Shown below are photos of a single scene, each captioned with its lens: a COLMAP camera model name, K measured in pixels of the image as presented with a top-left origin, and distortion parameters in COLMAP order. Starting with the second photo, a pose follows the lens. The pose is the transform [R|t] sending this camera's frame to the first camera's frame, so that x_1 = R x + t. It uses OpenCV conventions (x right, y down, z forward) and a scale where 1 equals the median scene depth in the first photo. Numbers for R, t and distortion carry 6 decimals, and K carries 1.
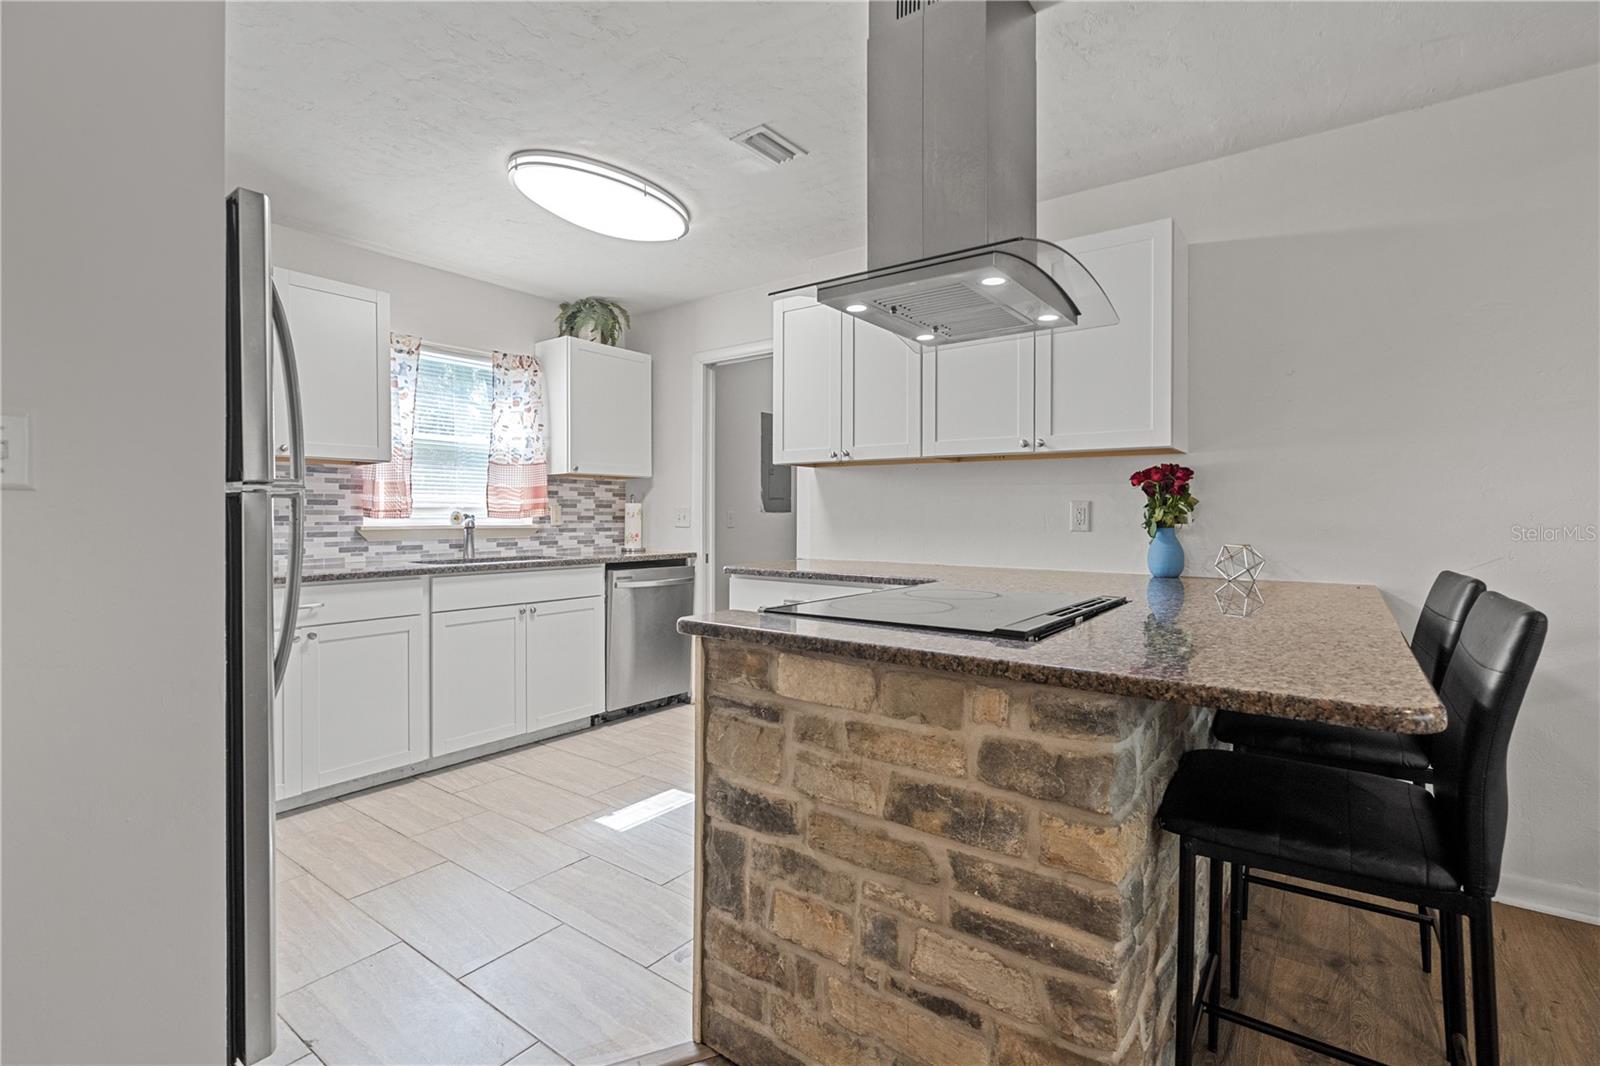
lens RADIAL K [[734.8, 0, 796.2], [0, 734.8, 513.1], [0, 0, 1]] dist [-0.006006, 0.002611]
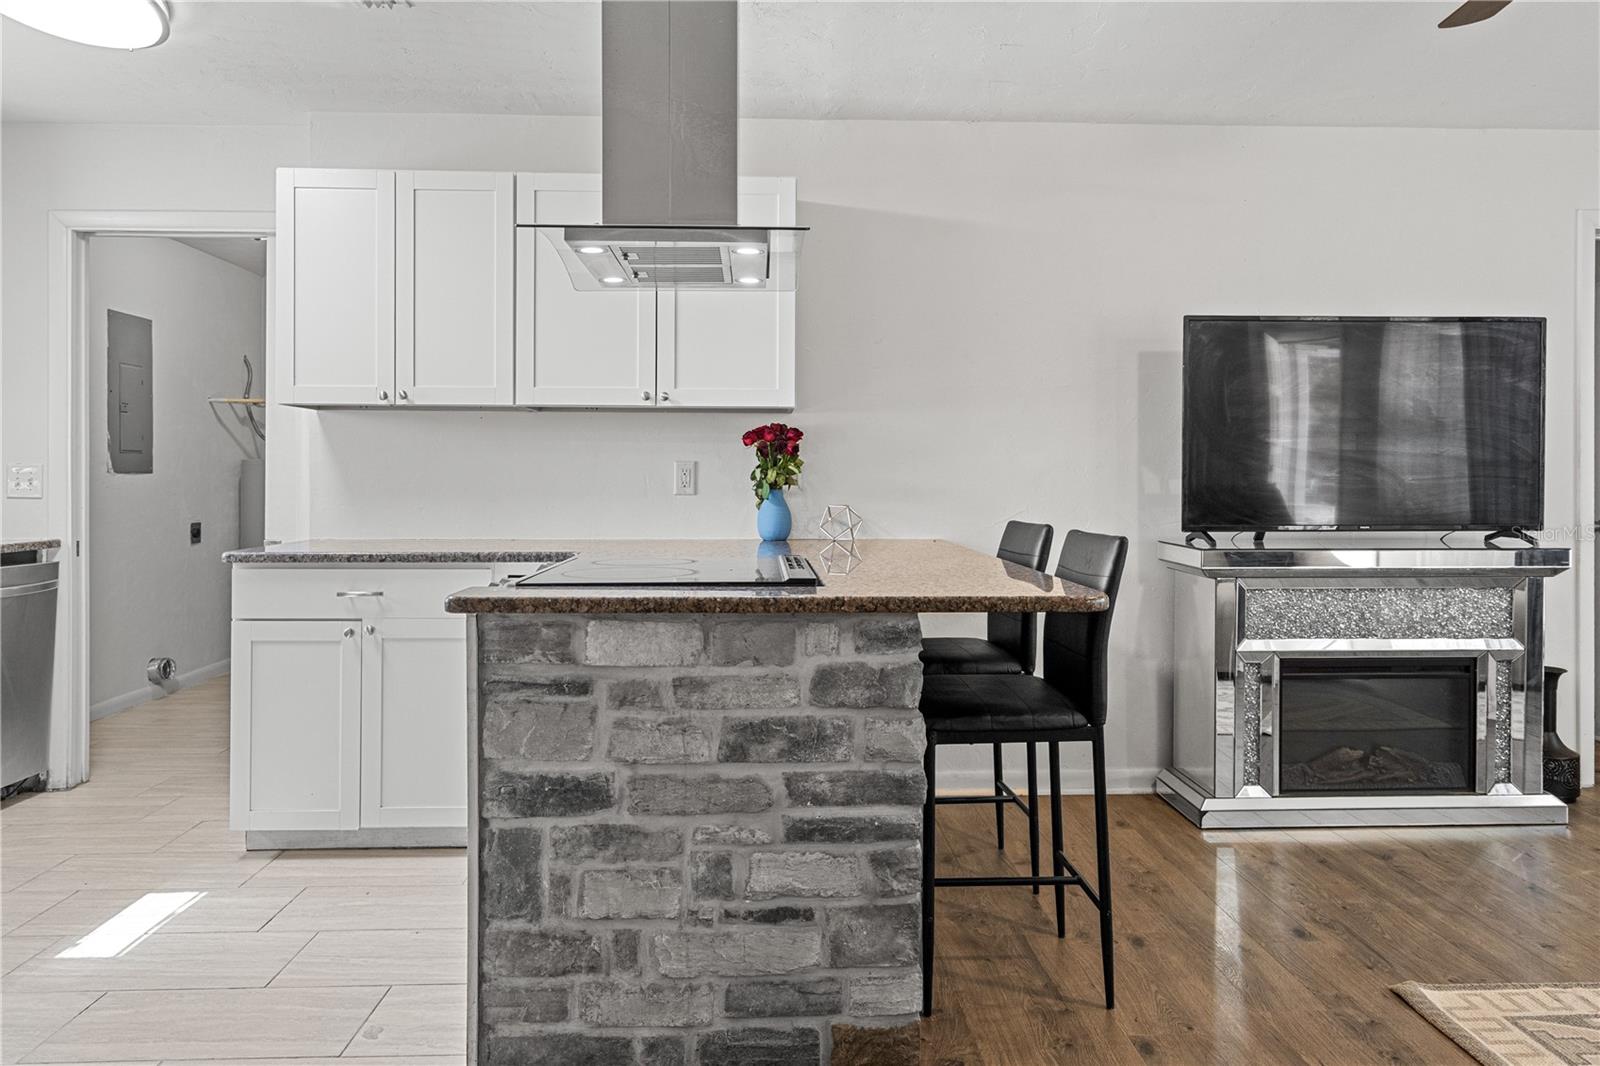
lens RADIAL K [[1099.5, 0, 797.6], [0, 1099.5, 486.6], [0, 0, 1]] dist [0.004214, 0.001261]
pose [[0.775731, -0.005923, 0.631035, -0.335644], [-0.000027, 0.999956, 0.009419, 0.001900], [-0.631063, -0.007323, 0.775697, -0.126908]]
